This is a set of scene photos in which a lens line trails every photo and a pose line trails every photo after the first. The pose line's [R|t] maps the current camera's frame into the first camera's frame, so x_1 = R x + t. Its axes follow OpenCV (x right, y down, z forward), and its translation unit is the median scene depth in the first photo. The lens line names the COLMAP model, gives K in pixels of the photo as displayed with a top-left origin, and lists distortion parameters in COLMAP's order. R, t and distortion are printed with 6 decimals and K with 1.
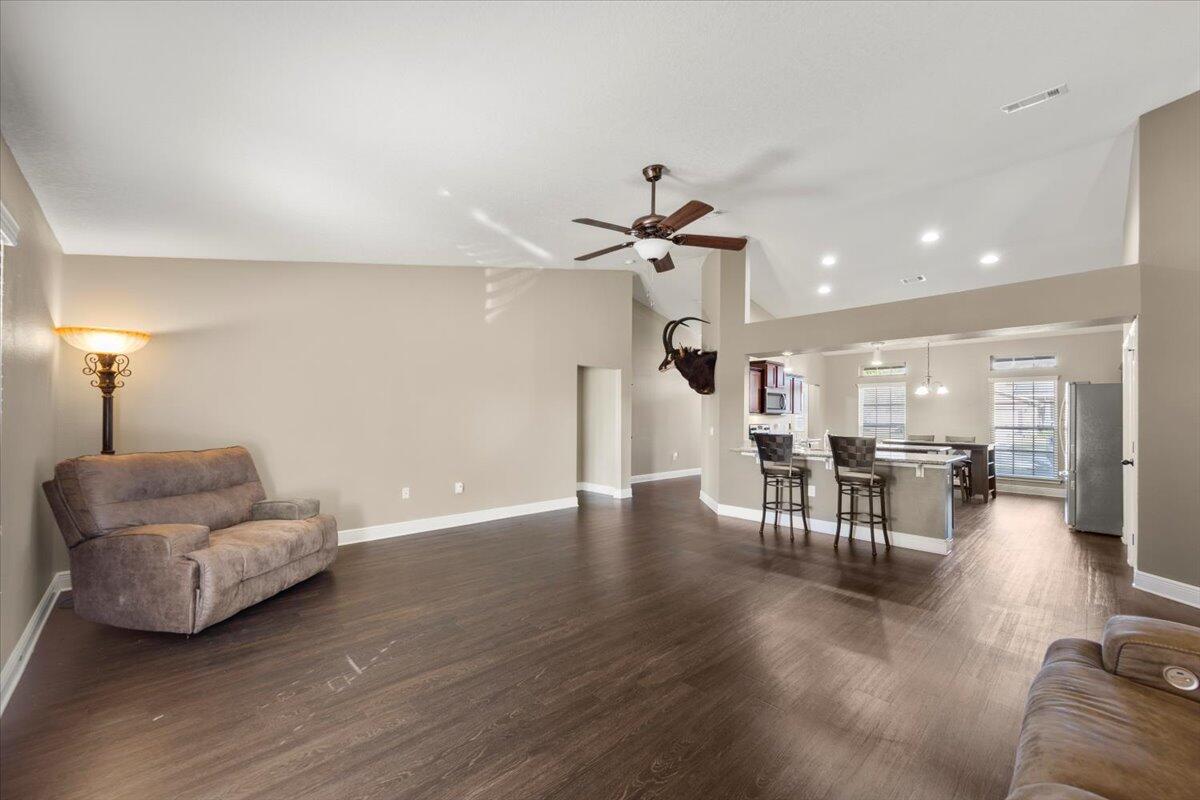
lens RADIAL K [[487.7, 0, 609.6], [0, 487.7, 408.5], [0, 0, 1]] dist [-0.016006, 0.000421]
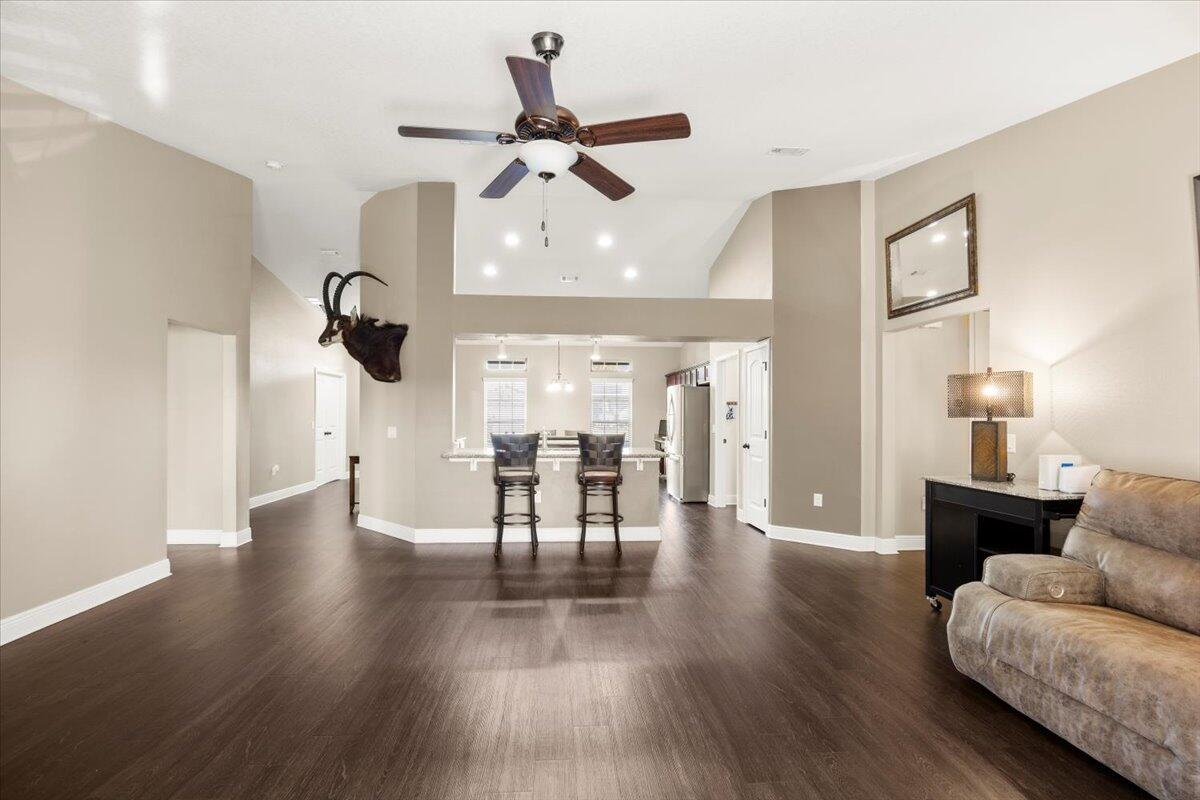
lens RADIAL K [[536.1, 0, 605.1], [0, 536.1, 401.7], [0, 0, 1]] dist [-0.017974, 0.000165]
pose [[0.635473, 0.013131, 0.772011, -0.237124], [-0.009848, 0.999912, -0.008901, 0.004650], [-0.772060, -0.001946, 0.635546, 0.267614]]
